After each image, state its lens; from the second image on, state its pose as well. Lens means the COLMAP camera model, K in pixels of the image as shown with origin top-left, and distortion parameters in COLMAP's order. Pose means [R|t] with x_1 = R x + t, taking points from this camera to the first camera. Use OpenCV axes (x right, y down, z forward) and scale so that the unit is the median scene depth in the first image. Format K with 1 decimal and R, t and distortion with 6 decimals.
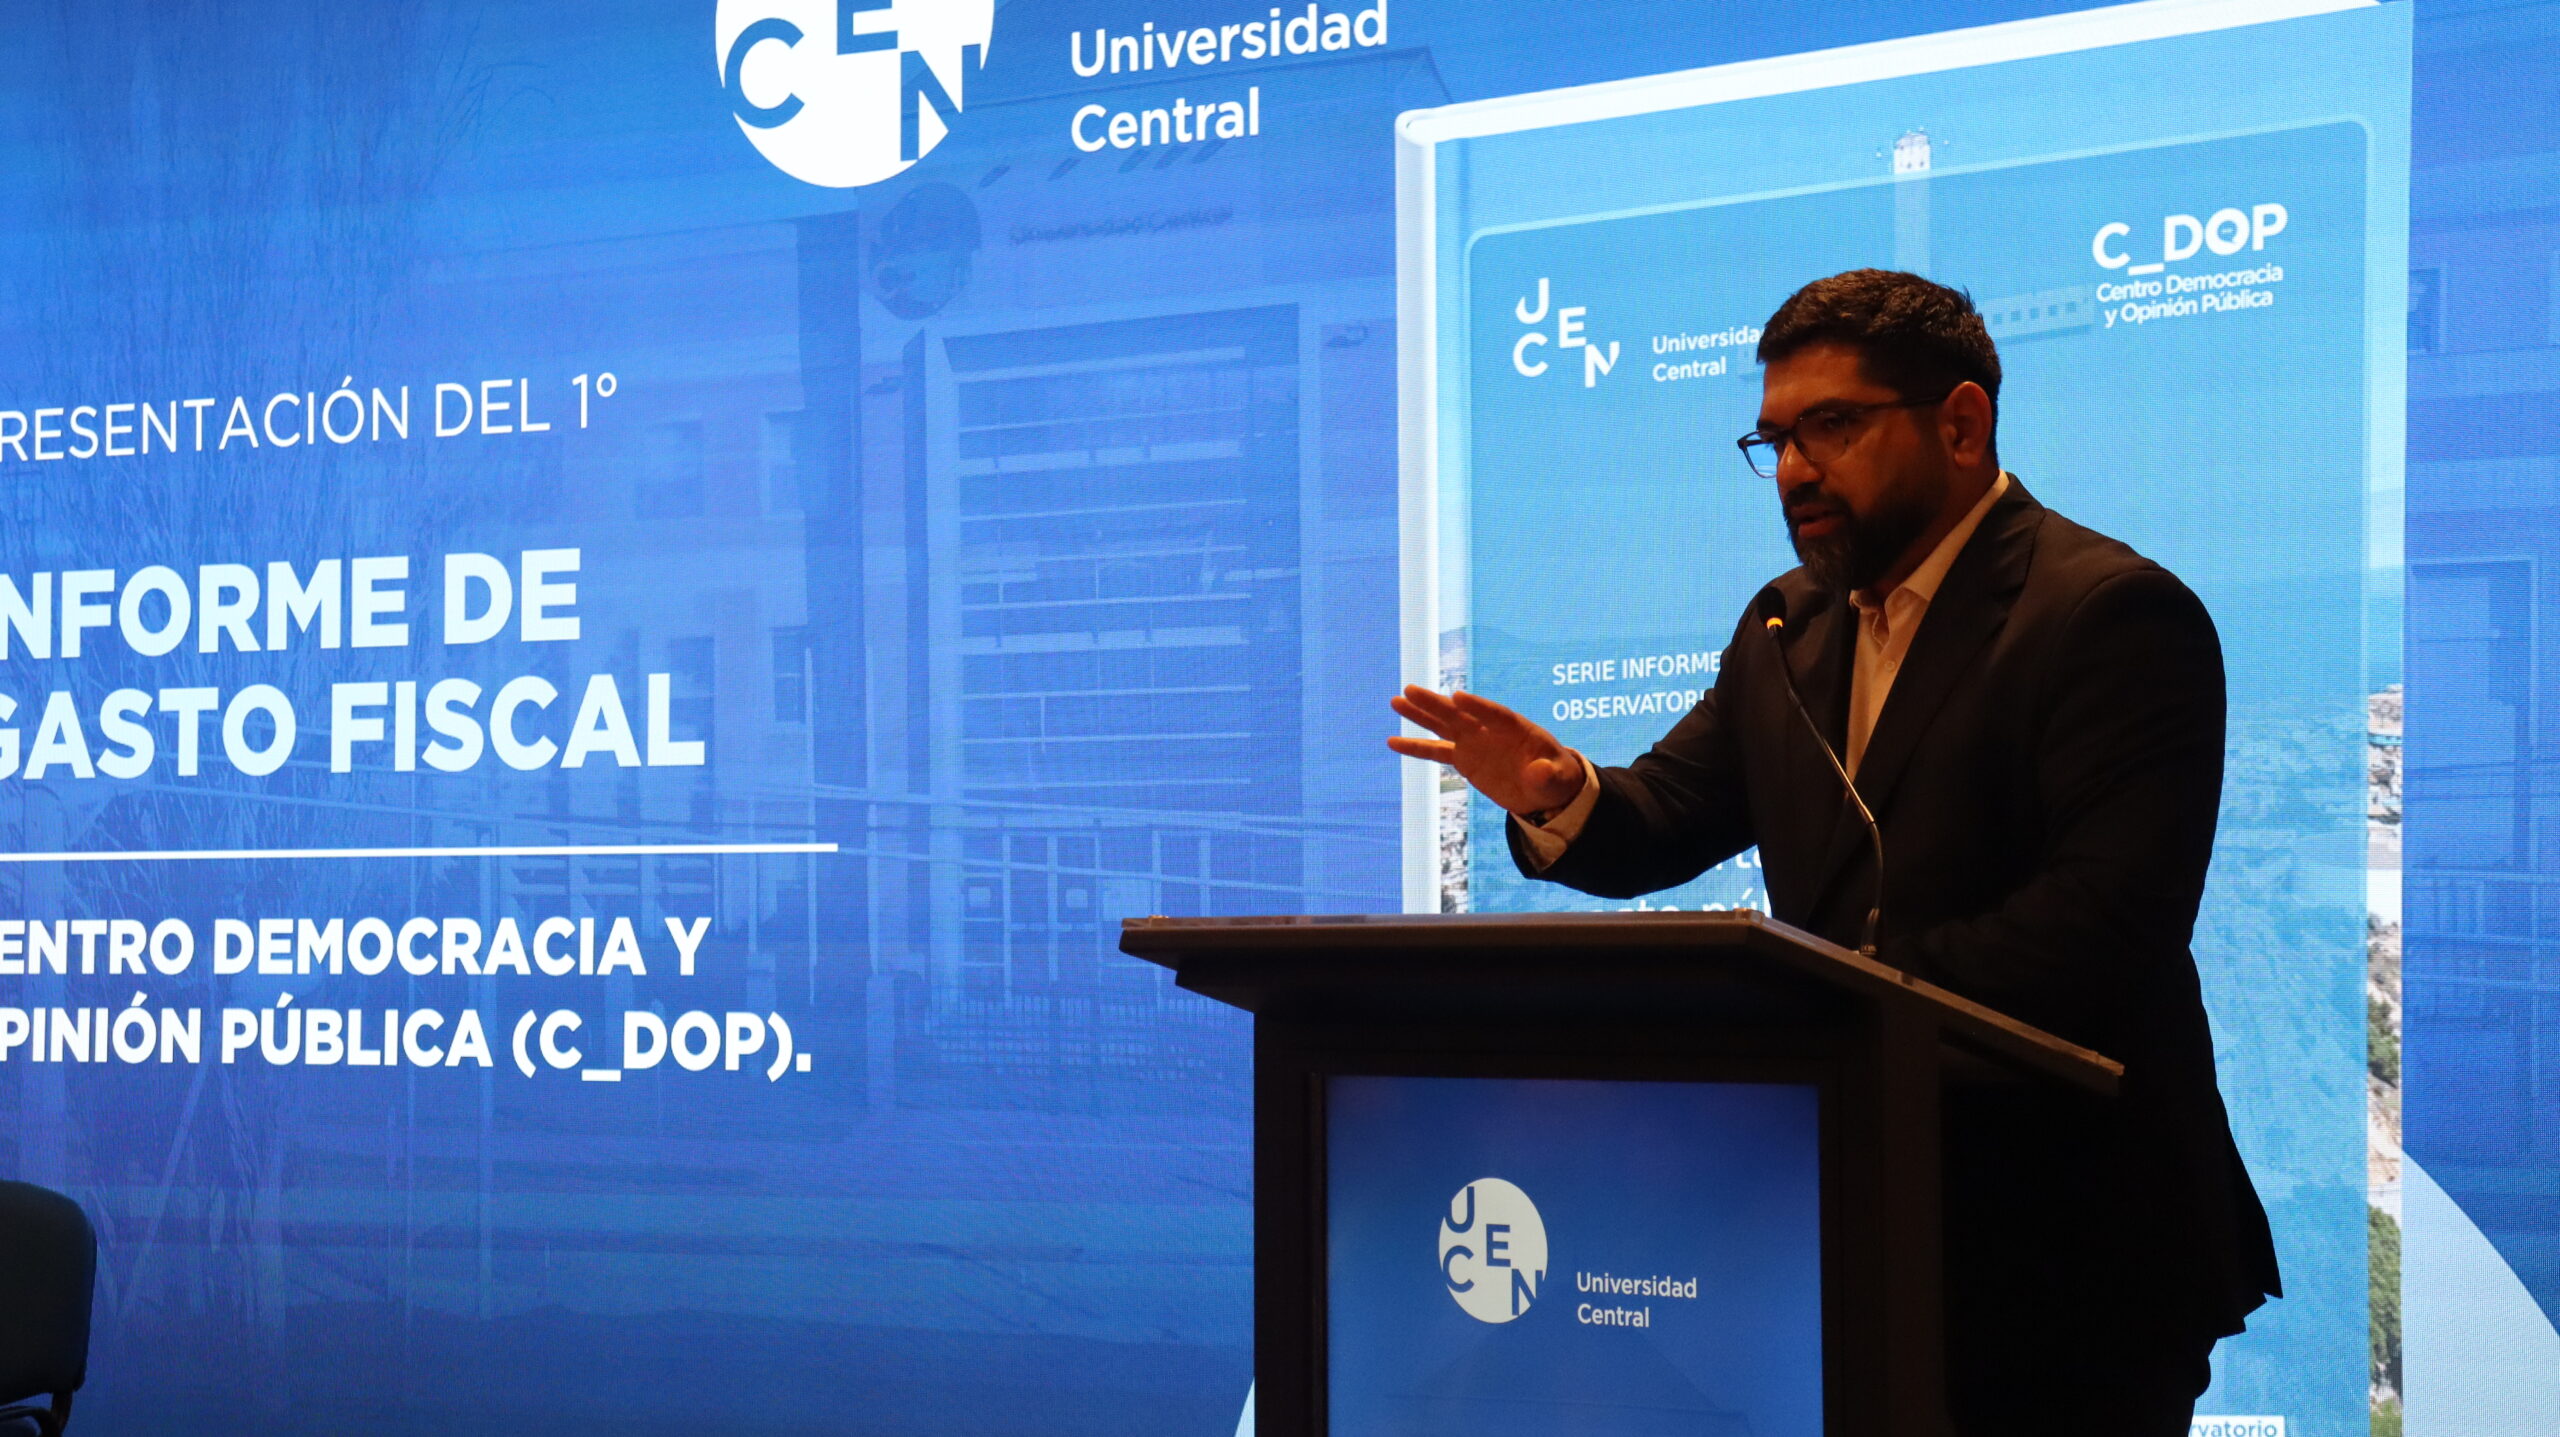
lens RADIAL K [[5051.9, 0, 1278.8], [0, 5051.9, 722.8], [0, 0, 1]] dist [0.167865, 0.000000]
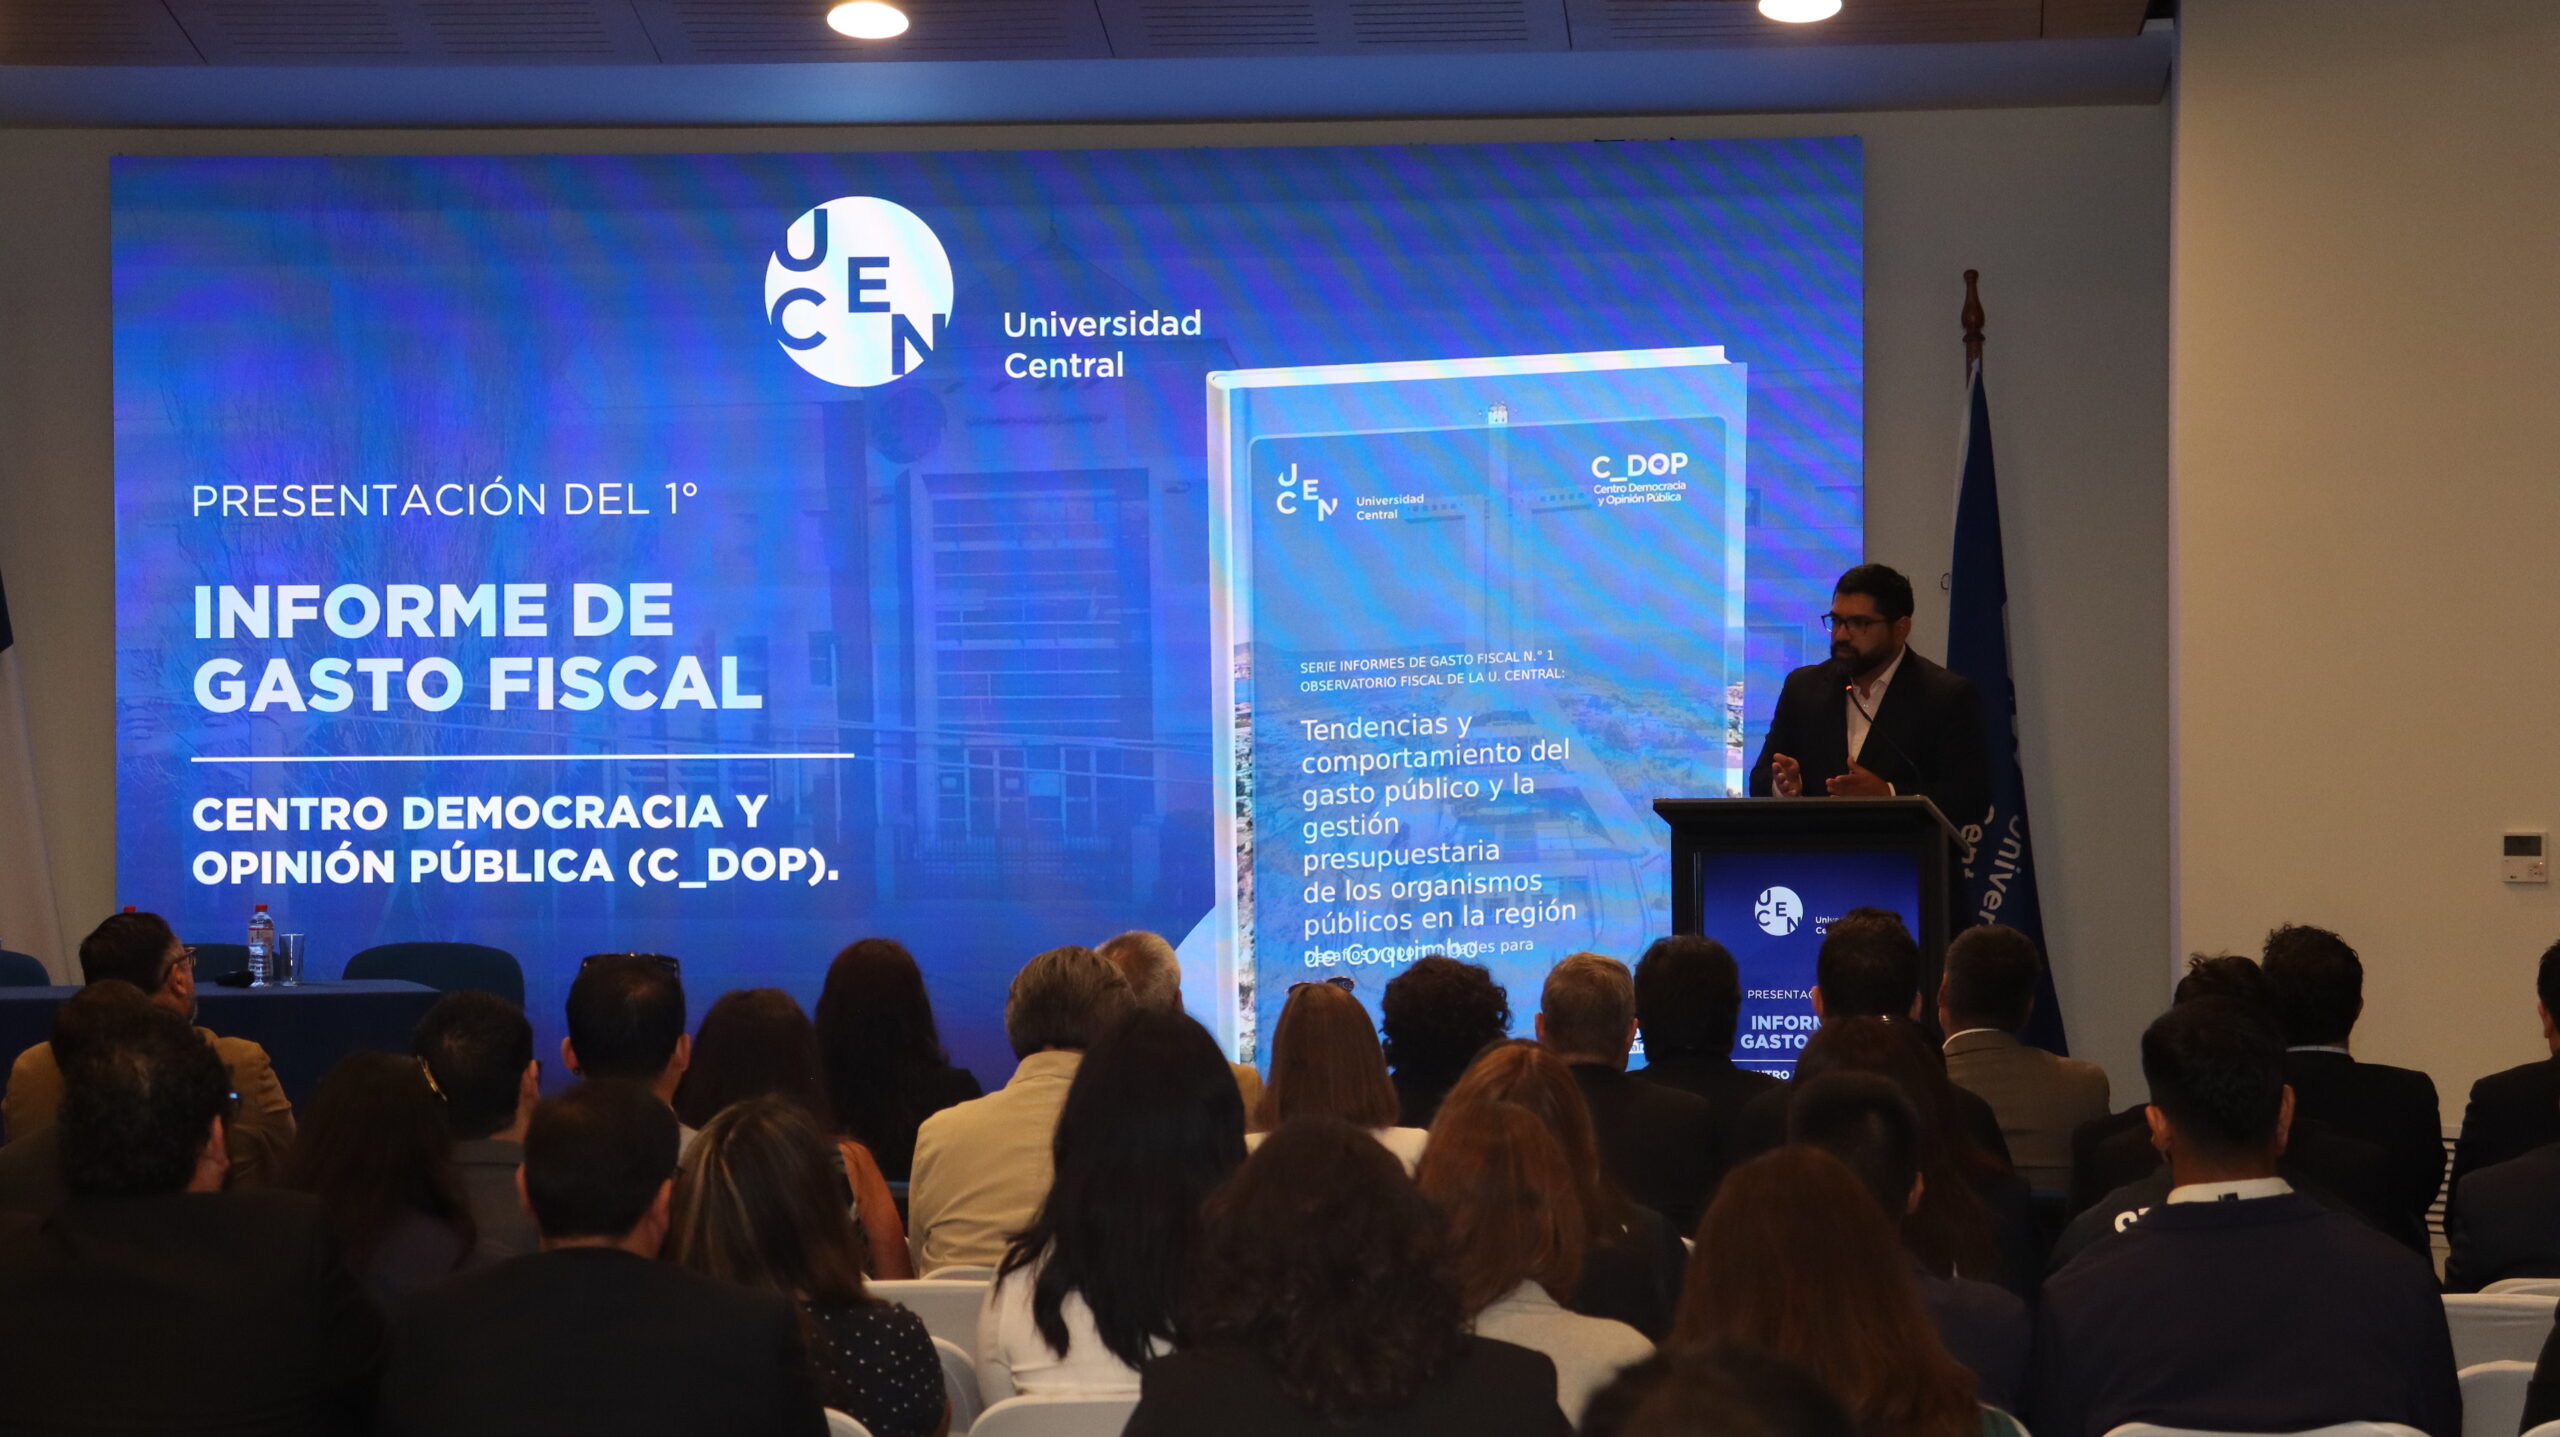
lens RADIAL K [[7082.6, 0, 1280.2], [0, 7082.6, 724.4], [0, 0, 1]] dist [-0.110647, 0.000000]
pose [[0.865039, 0.002173, 0.501700, -1.245353], [-0.015179, 0.999646, 0.021843, -0.044619], [-0.501475, -0.026510, 0.864766, -1.277319]]
